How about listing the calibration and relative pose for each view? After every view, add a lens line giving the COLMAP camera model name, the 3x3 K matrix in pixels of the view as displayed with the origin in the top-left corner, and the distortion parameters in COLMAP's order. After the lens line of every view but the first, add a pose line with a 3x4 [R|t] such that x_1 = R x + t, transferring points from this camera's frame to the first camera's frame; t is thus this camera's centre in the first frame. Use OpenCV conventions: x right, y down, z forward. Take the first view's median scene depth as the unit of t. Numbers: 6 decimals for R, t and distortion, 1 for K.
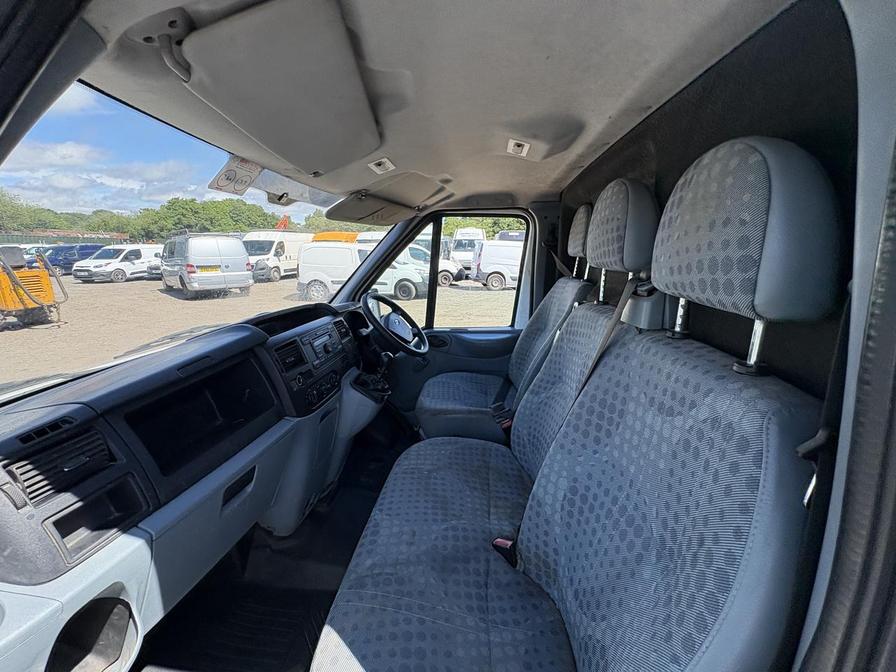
lens RADIAL K [[356.1, 0, 452.5], [0, 356.1, 332.6], [0, 0, 1]] dist [-0.000439, -0.000047]
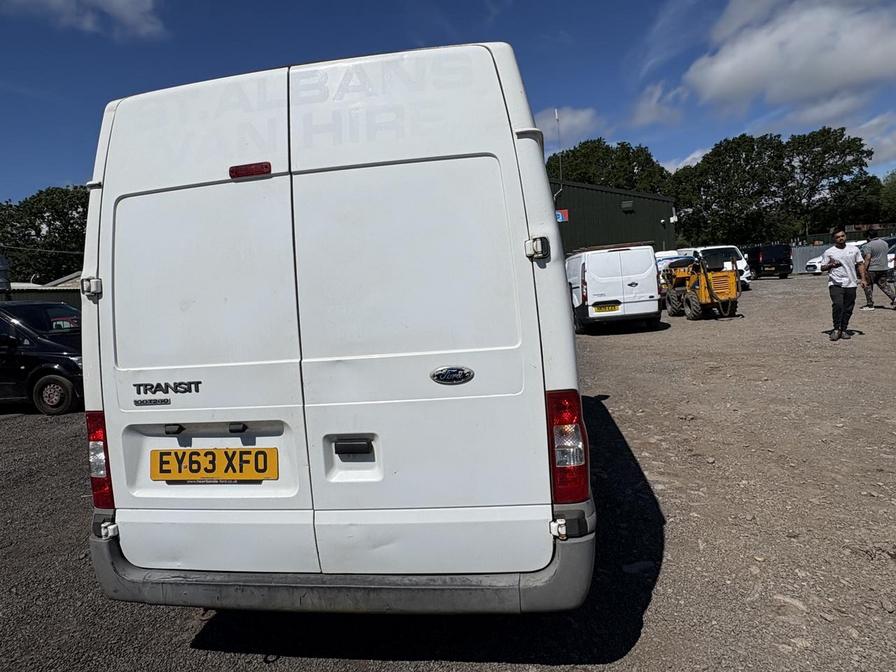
lens RADIAL K [[531.5, 0, 448.8], [0, 531.5, 330.5], [0, 0, 1]] dist [0.003346, -0.001861]
pose [[-0.069497, 0.087311, -0.993754, 0.367818], [-0.139193, 0.985569, 0.096326, -0.012099], [0.987824, 0.145018, -0.056341, 0.114599]]
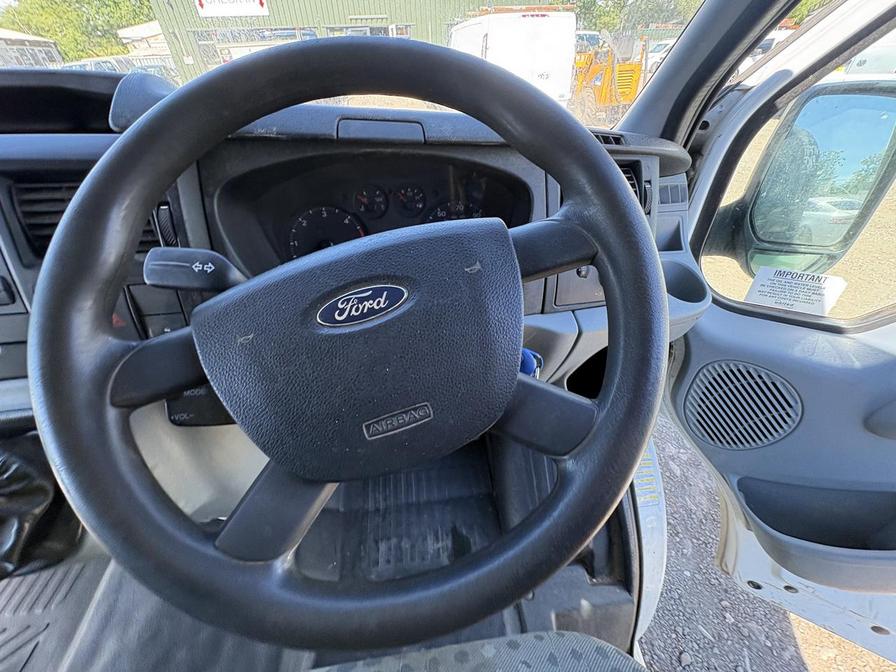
lens RADIAL K [[356.1, 0, 444.0], [0, 356.1, 331.7], [0, 0, 1]] dist [-0.000439, -0.000047]
pose [[0.195342, 0.594899, -0.779703, -0.006323], [-0.196991, 0.802616, 0.563029, -0.012735], [0.960748, 0.043611, 0.273975, 0.120735]]
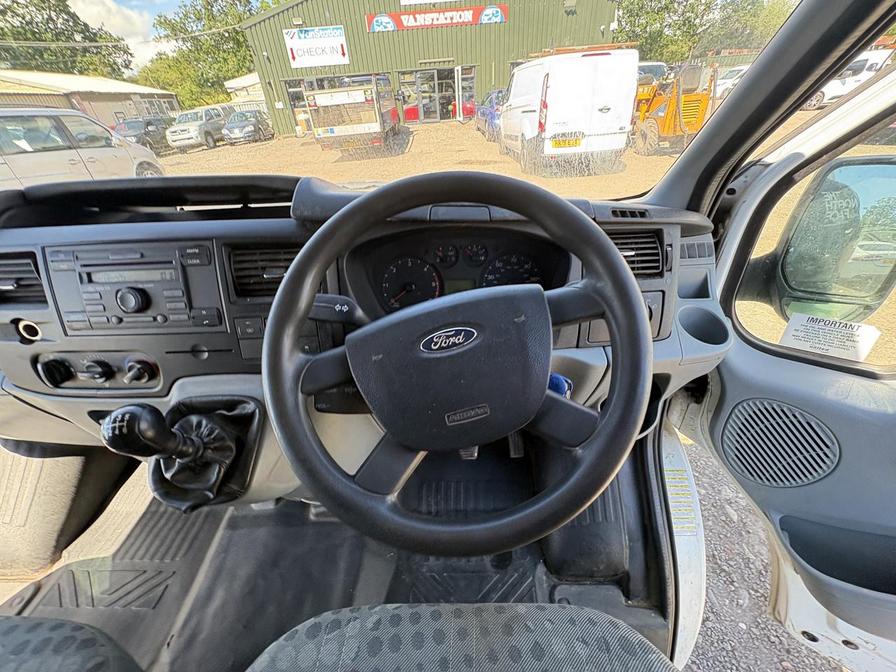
lens RADIAL K [[356.1, 0, 449.9], [0, 356.1, 335.7], [0, 0, 1]] dist [-0.000439, -0.000047]
pose [[0.066863, 0.554657, -0.829388, 0.000949], [-0.166035, 0.825844, 0.538901, -0.018128], [0.983850, 0.101675, 0.147311, 0.117782]]
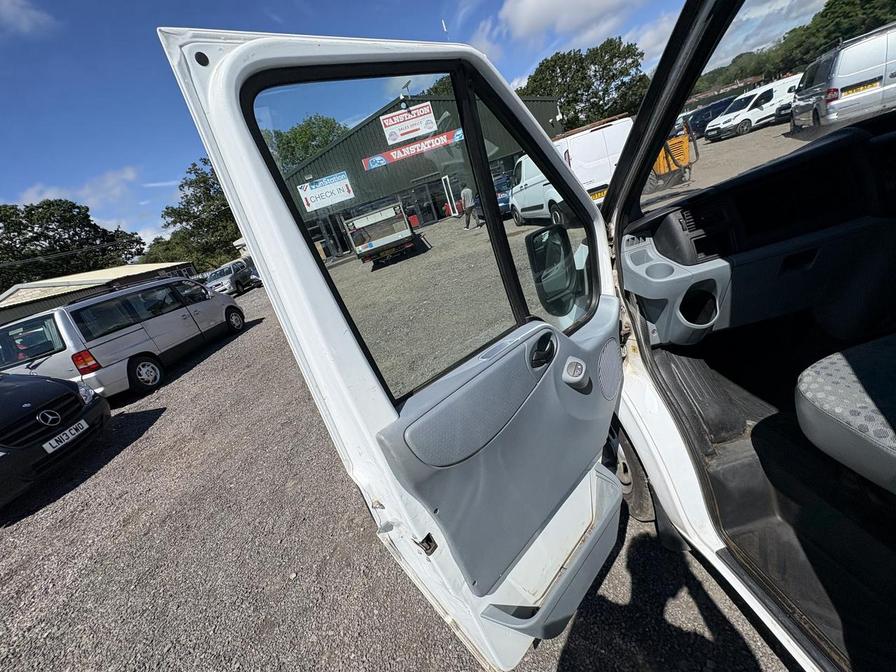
lens RADIAL K [[356.1, 0, 442.9], [0, 356.1, 338.1], [0, 0, 1]] dist [-0.000439, -0.000047]
pose [[0.169545, 0.314835, -0.933881, 0.030836], [0.068494, 0.941544, 0.329853, 0.009831], [0.983139, -0.119890, 0.138070, -0.032415]]
